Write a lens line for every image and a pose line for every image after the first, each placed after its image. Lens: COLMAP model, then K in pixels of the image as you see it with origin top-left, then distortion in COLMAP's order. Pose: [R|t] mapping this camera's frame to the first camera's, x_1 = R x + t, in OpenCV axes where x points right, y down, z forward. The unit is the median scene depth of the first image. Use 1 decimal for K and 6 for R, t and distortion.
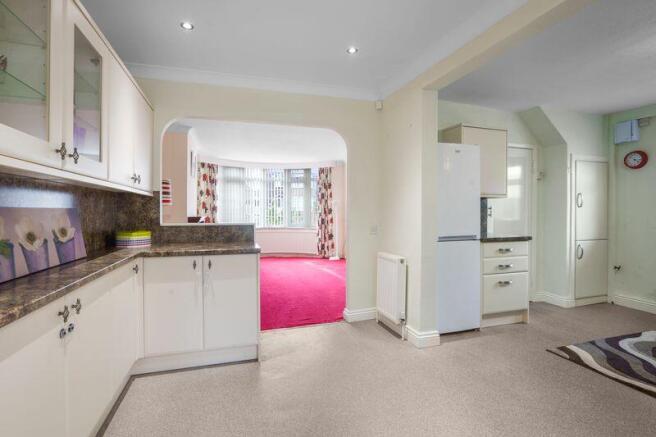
lens RADIAL K [[315.1, 0, 328.0], [0, 315.1, 218.5], [0, 0, 1]] dist [-0.026073, 0.000741]
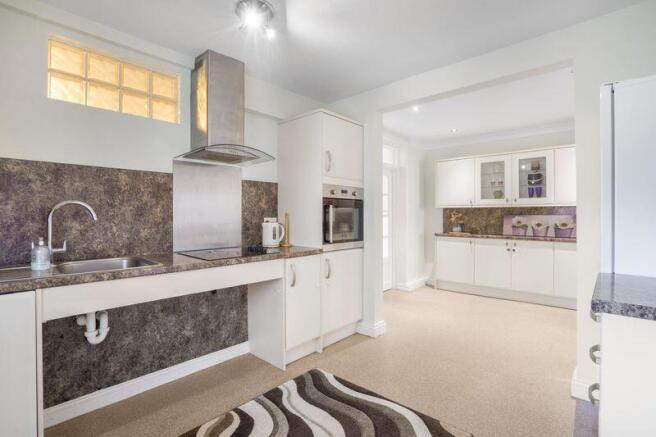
lens RADIAL K [[315.1, 0, 328.0], [0, 315.1, 218.5], [0, 0, 1]] dist [-0.026073, 0.000741]
pose [[-0.867388, 0.004824, -0.497608, 1.443817], [-0.010862, 0.999531, 0.028623, -0.042123], [0.497513, 0.030233, -0.866929, 1.564921]]
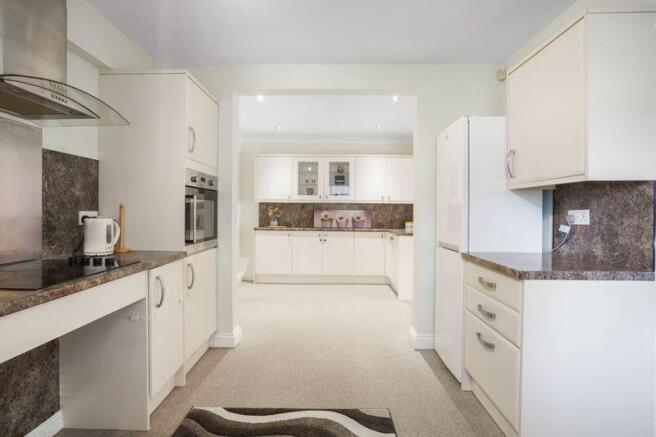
lens RADIAL K [[313.6, 0, 325.9], [0, 313.6, 213.1], [0, 0, 1]] dist [-0.000218, 0.000751]
pose [[-0.327454, 0.004773, -0.944855, 1.604164], [-0.028604, 0.999479, 0.014962, -0.031602], [0.944434, 0.031926, -0.327147, 1.218513]]
